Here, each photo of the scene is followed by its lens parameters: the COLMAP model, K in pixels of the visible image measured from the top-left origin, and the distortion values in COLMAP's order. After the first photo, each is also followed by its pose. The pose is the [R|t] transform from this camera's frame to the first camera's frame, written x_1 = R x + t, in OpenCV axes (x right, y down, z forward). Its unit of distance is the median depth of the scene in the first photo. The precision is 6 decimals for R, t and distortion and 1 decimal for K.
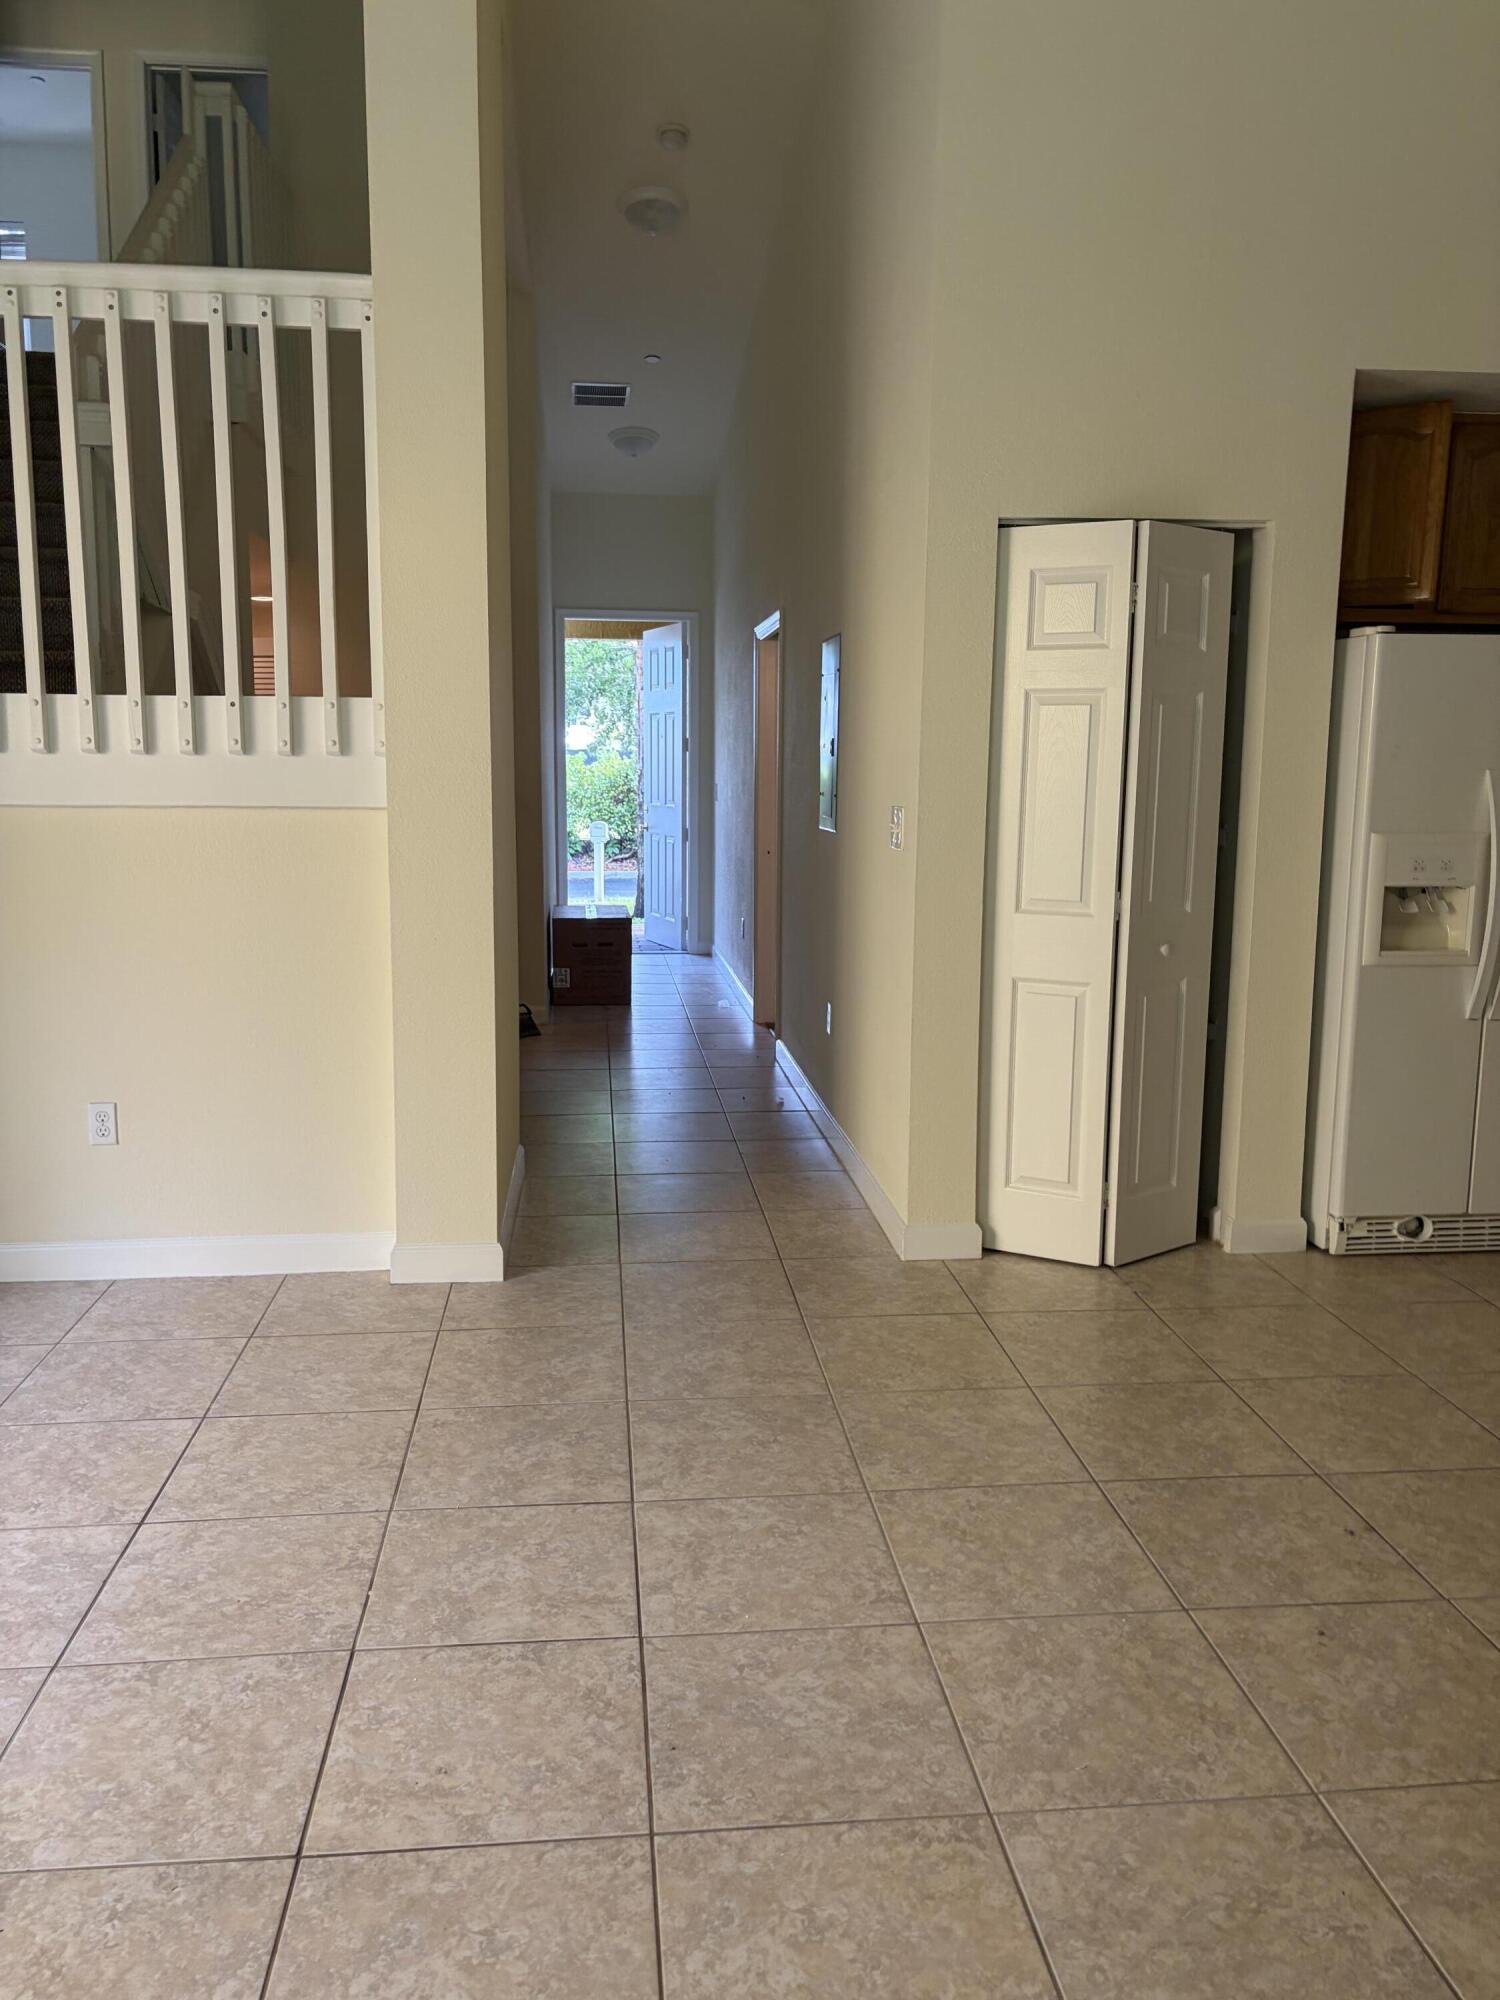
lens RADIAL K [[1495.3, 0, 715.3], [0, 1495.3, 990.3], [0, 0, 1]] dist [0.030400, -0.004862]
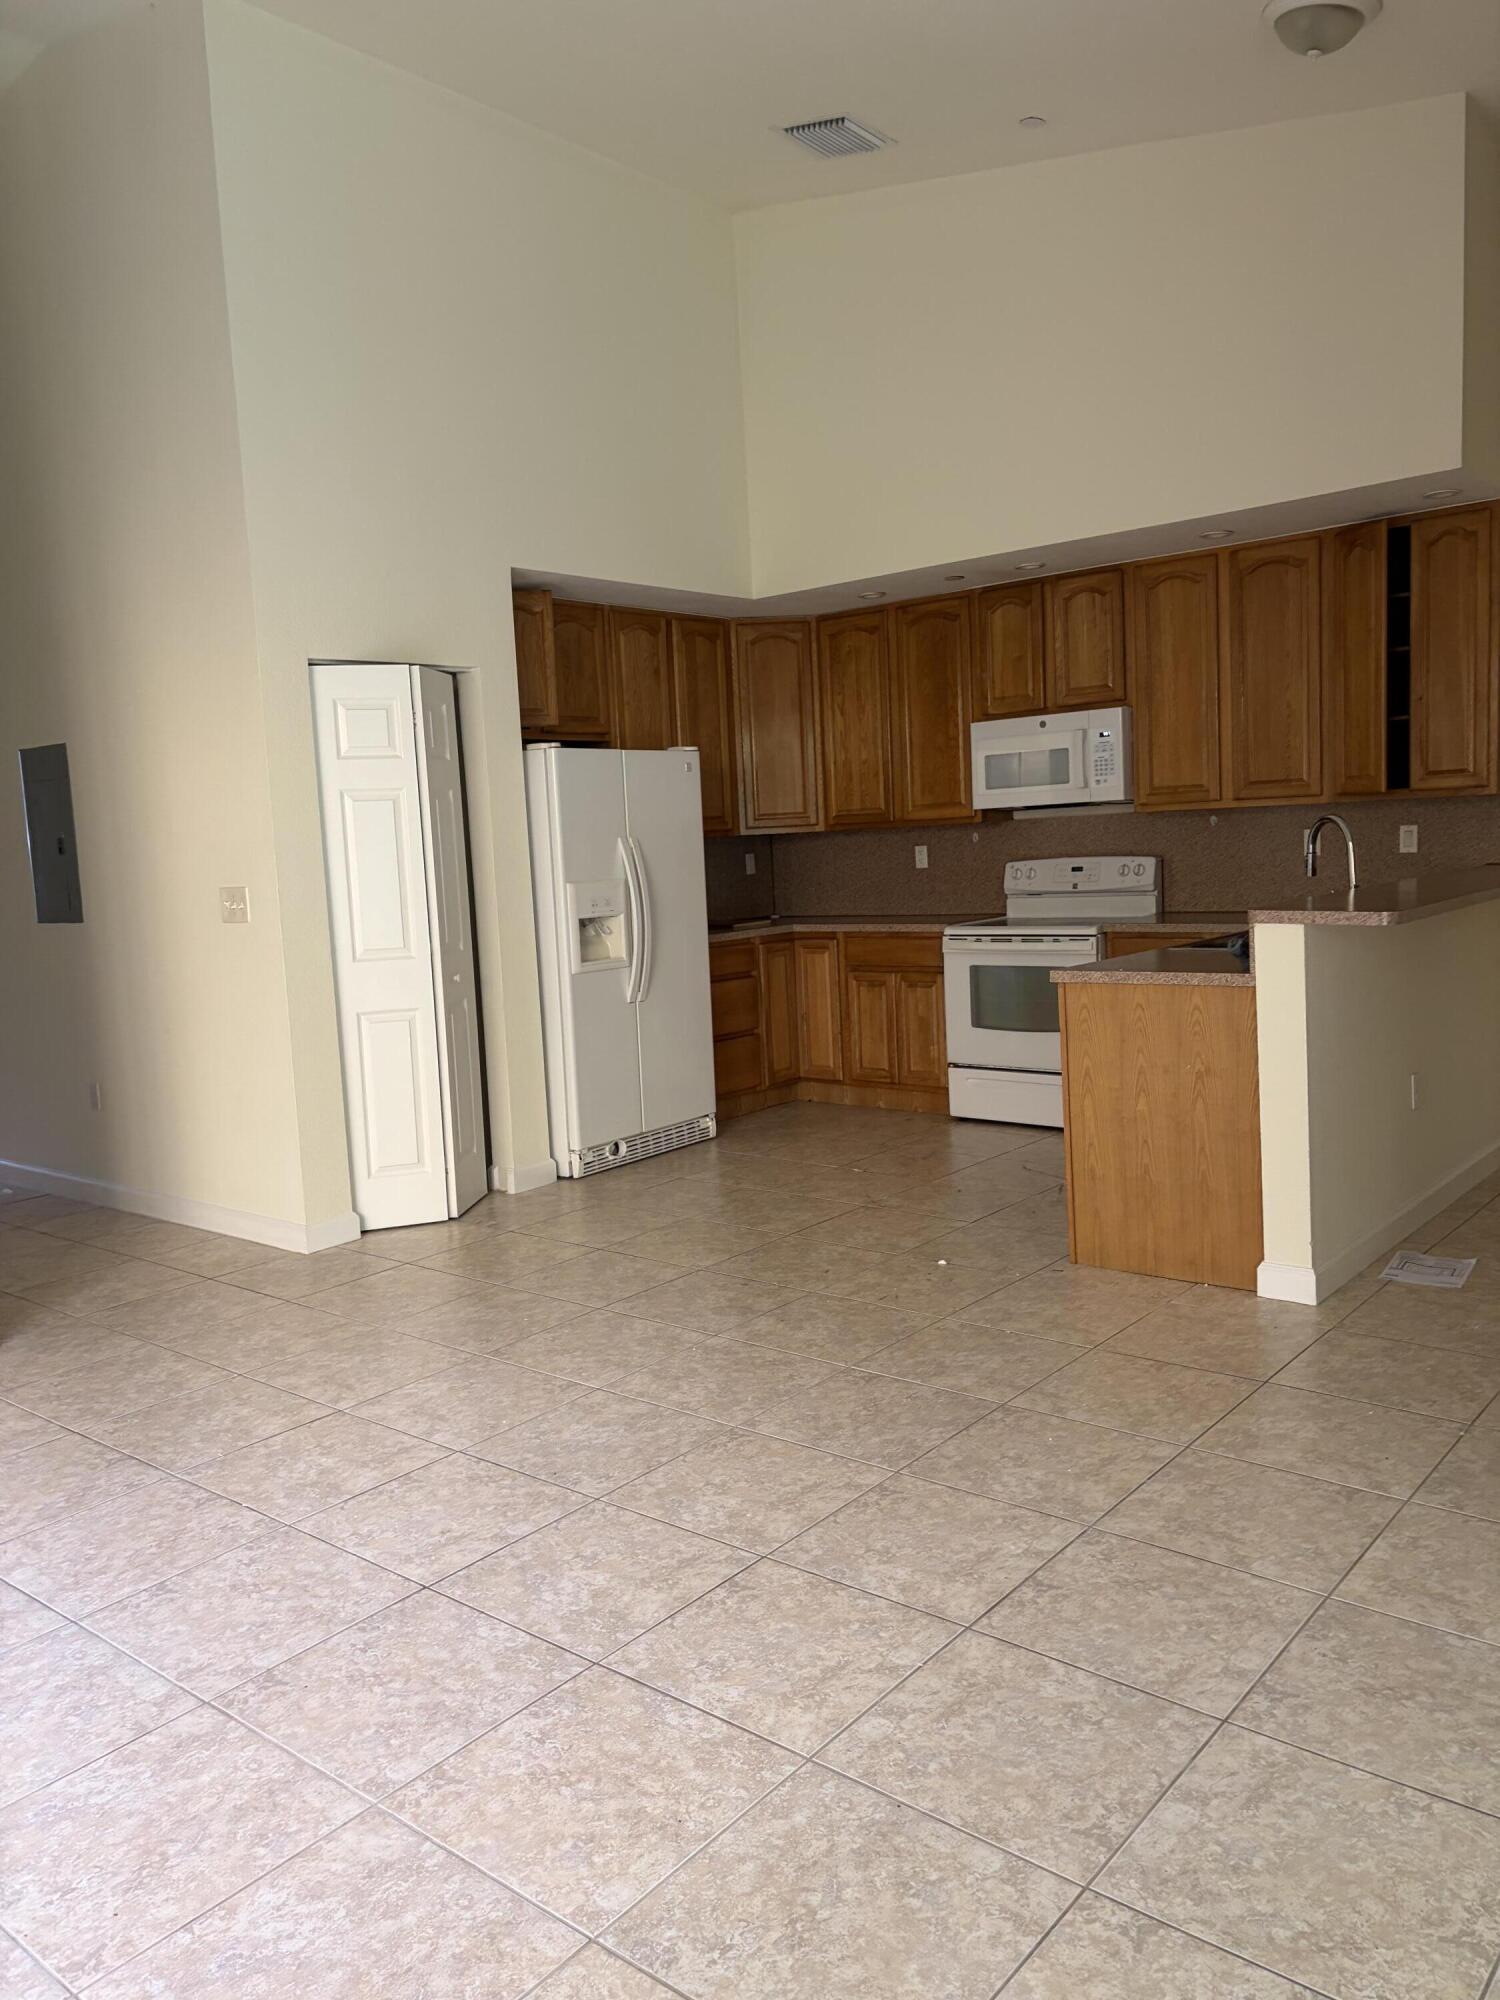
lens RADIAL K [[1523.0, 0, 690.5], [0, 1523.0, 990.1], [0, 0, 1]] dist [0.111191, -0.107062]
pose [[0.720556, -0.110469, 0.684541, -0.653047], [0.157468, 0.987503, -0.006393, 0.035096], [-0.675280, 0.112400, 0.728946, -0.198422]]
